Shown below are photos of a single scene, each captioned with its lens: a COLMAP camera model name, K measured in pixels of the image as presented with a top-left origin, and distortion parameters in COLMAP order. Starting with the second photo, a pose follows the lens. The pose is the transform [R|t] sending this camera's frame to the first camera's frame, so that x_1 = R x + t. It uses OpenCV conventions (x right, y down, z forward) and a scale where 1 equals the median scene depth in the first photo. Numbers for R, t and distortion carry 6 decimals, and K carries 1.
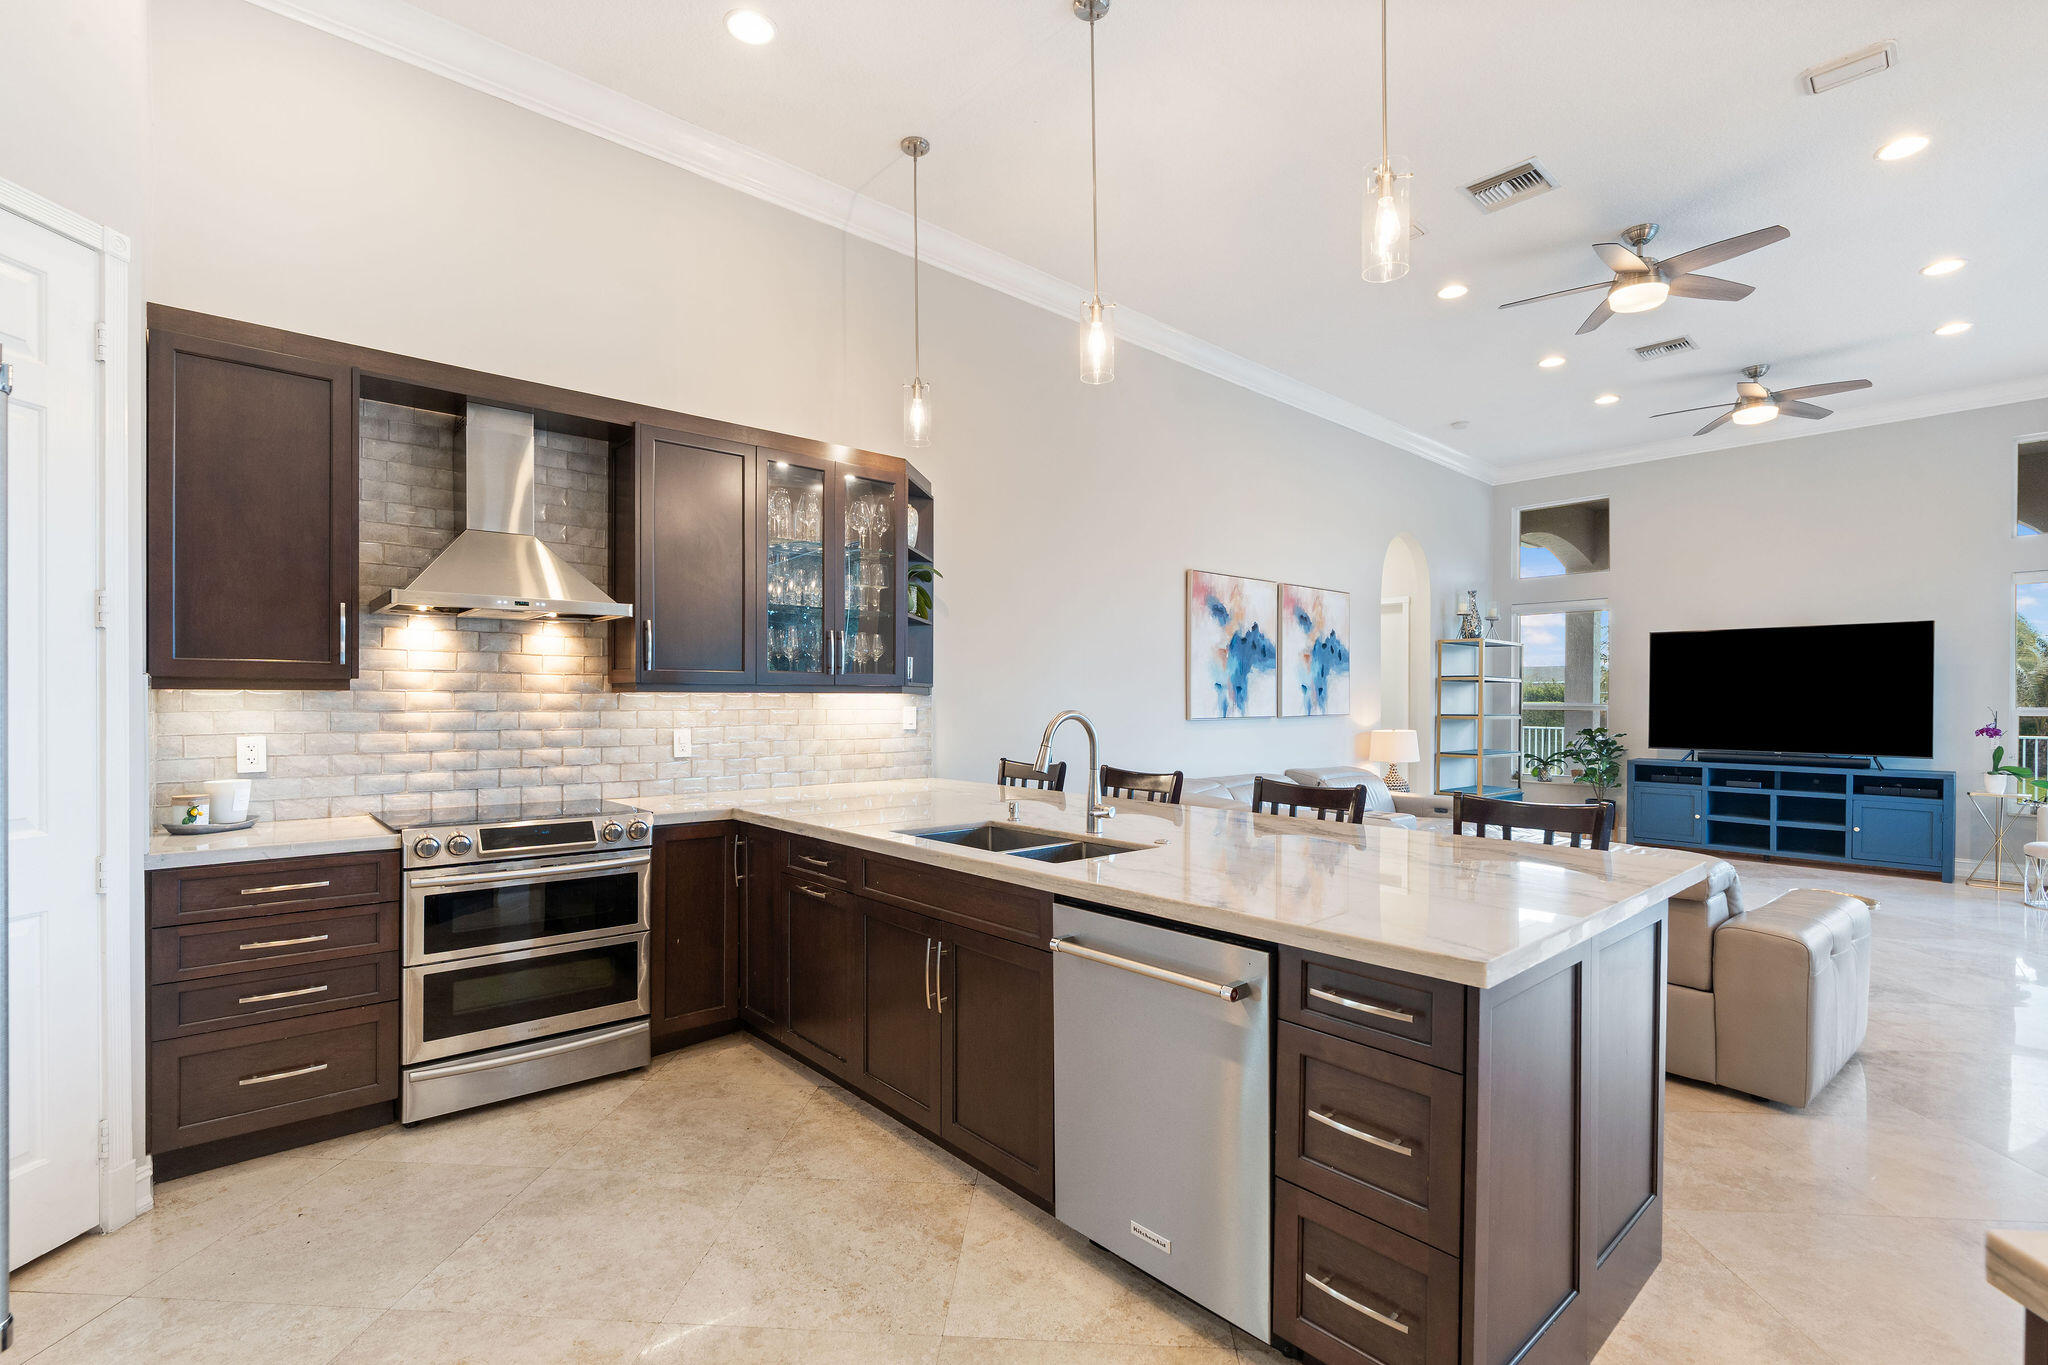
lens RADIAL K [[928.6, 0, 1027.8], [0, 928.6, 709.2], [0, 0, 1]] dist [-0.003076, -0.000248]
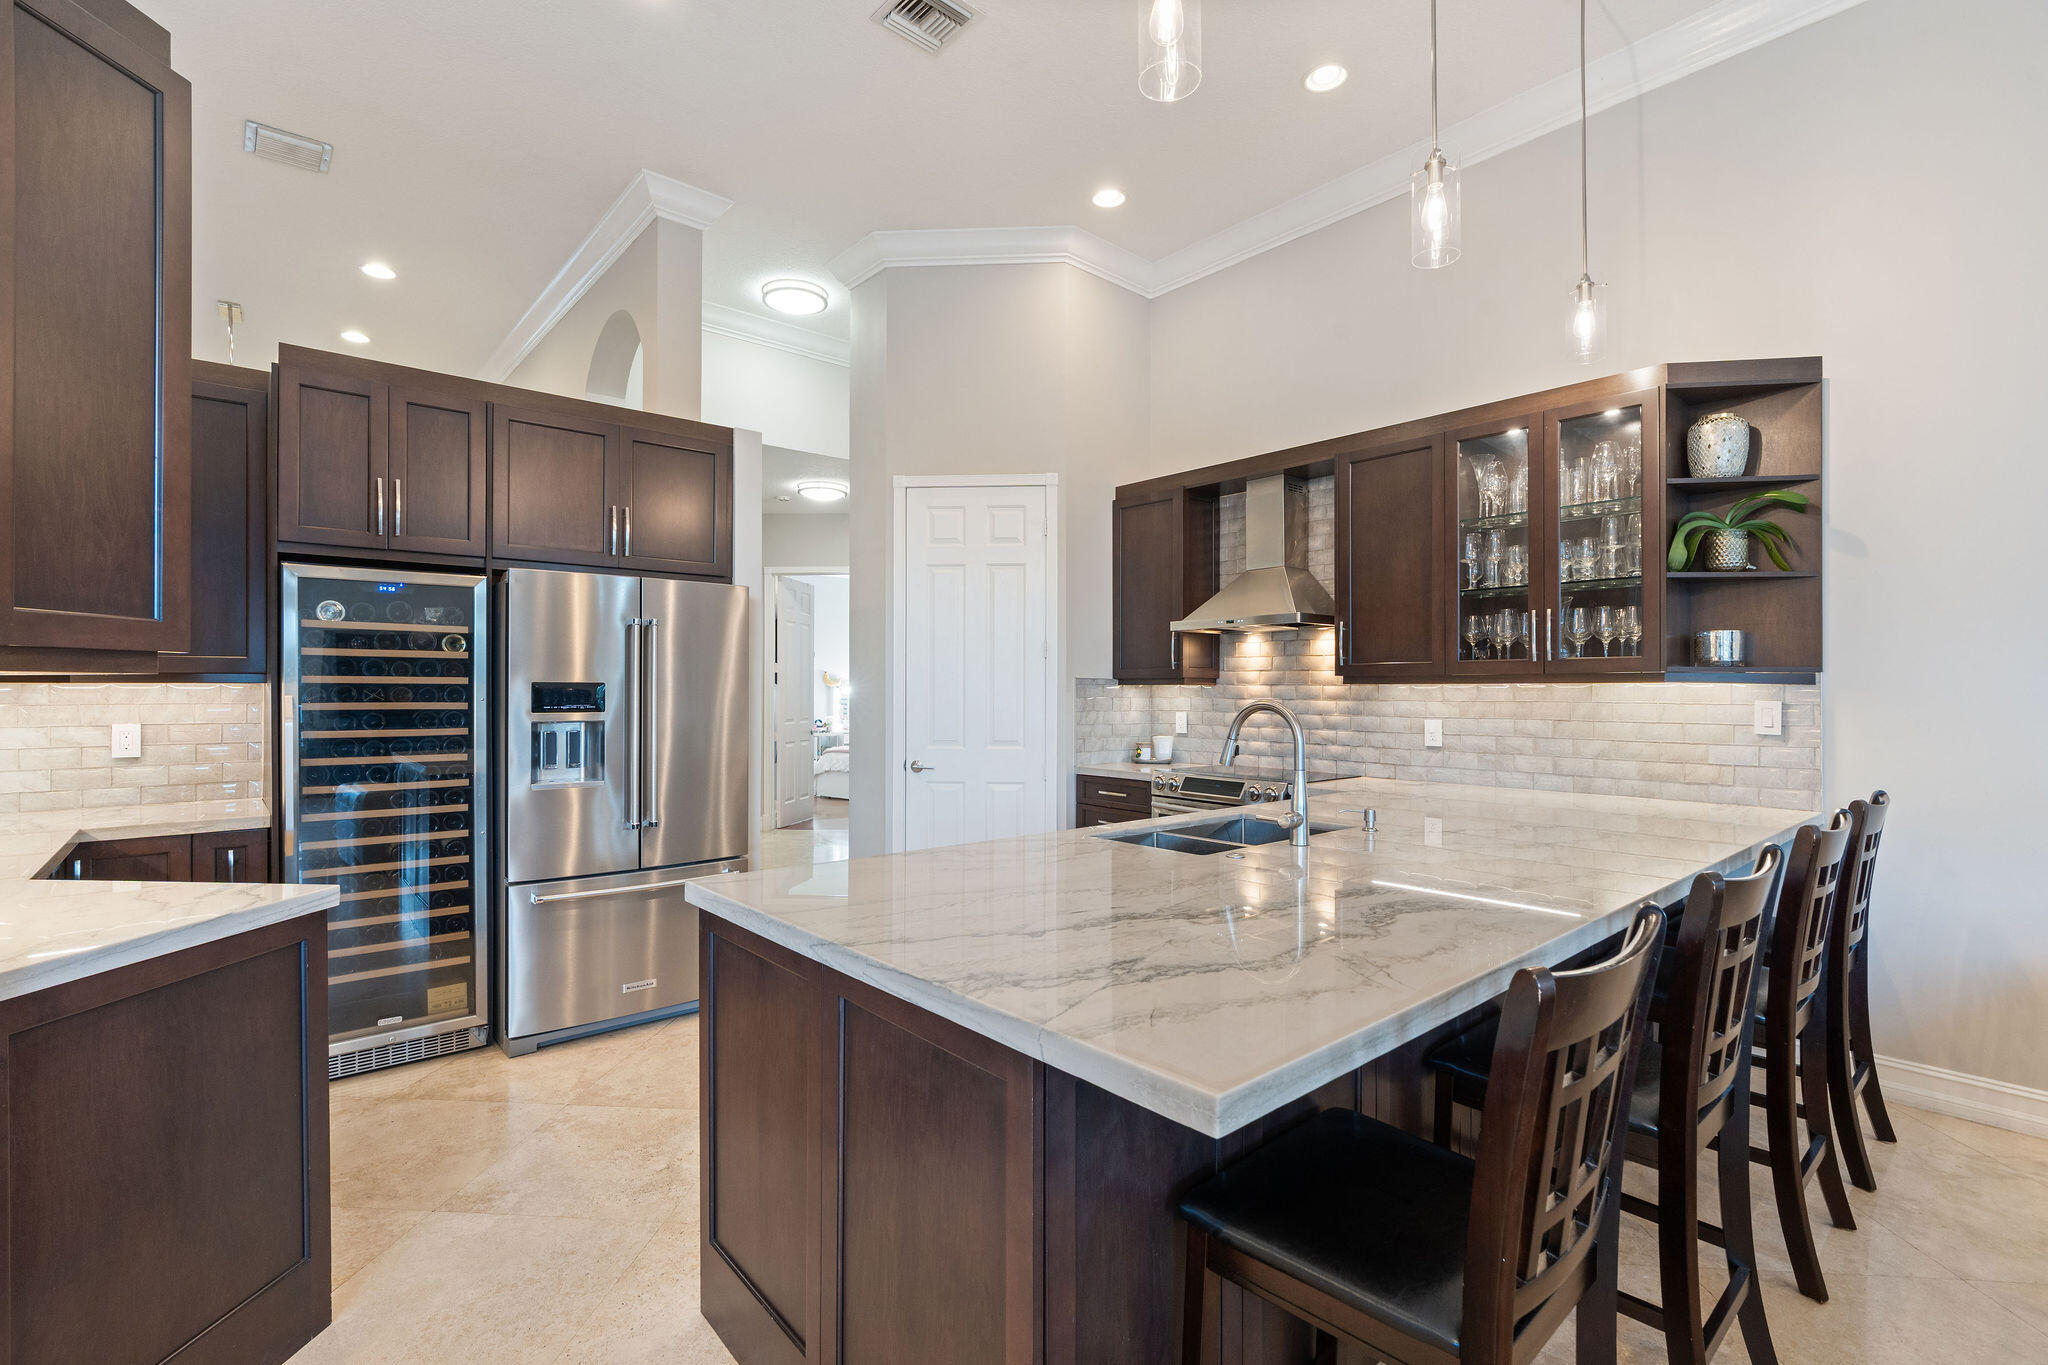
lens RADIAL K [[923.0, 0, 1030.6], [0, 923.0, 685.8], [0, 0, 1]] dist [-0.002561, 0.000001]
pose [[-0.012032, -0.006079, -0.999909, 0.570738], [-0.012088, 0.999909, -0.005933, -0.003781], [0.999855, 0.012016, -0.012104, 0.485097]]
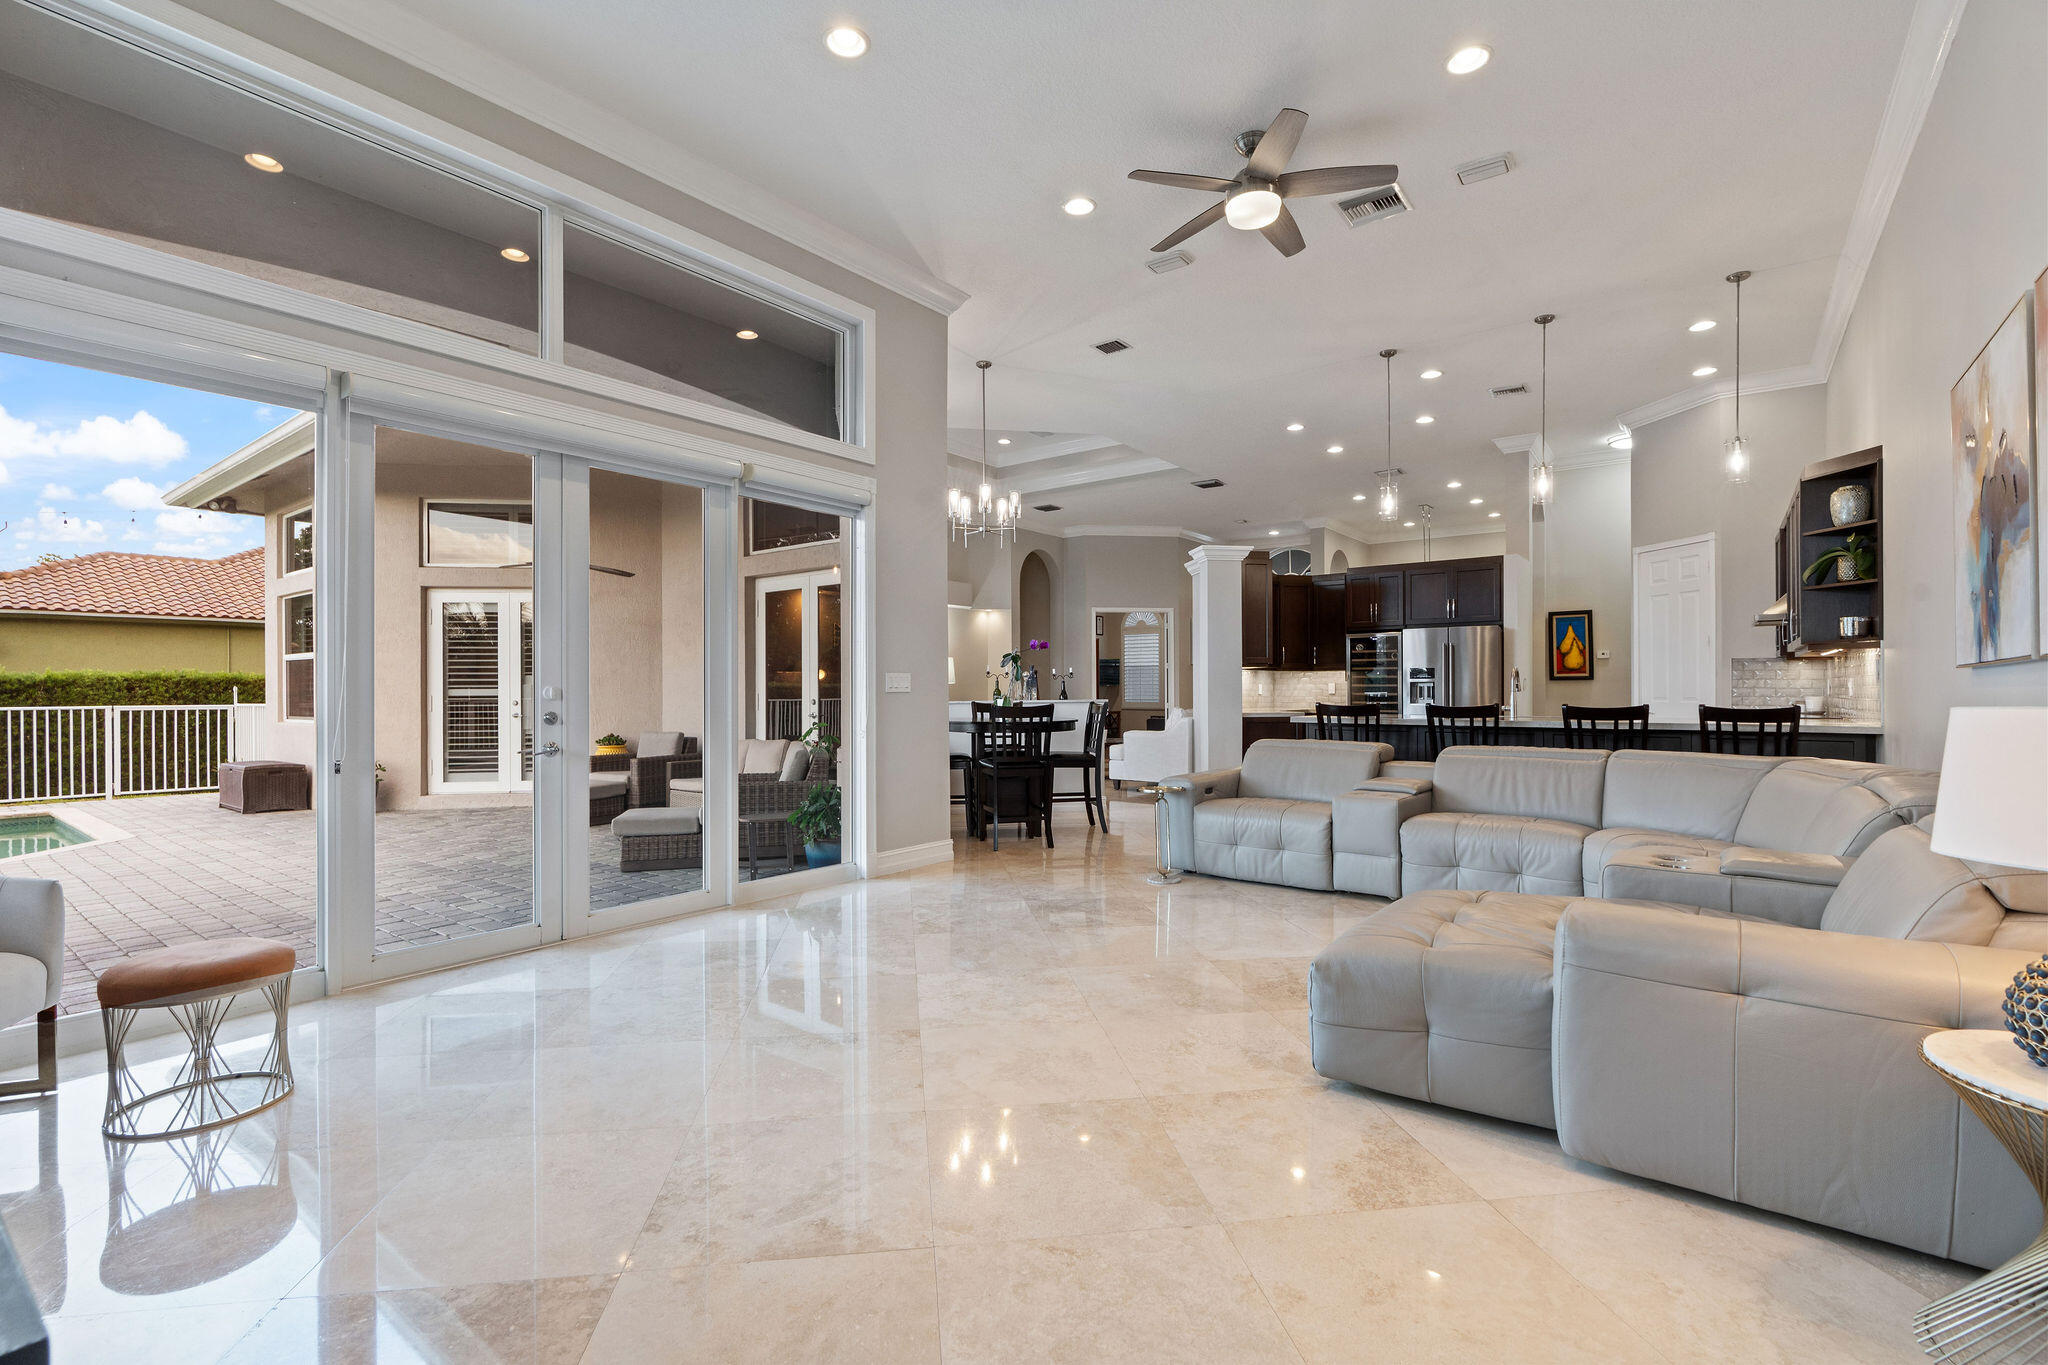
lens RADIAL K [[920.3, 0, 1025.4], [0, 920.3, 691.4], [0, 0, 1]] dist [-0.002884, 0.000305]
pose [[-0.980662, 0.000852, -0.195706, 1.105023], [-0.001129, 0.999949, 0.010009, 0.026743], [0.195705, 0.010036, -0.980612, 1.929267]]
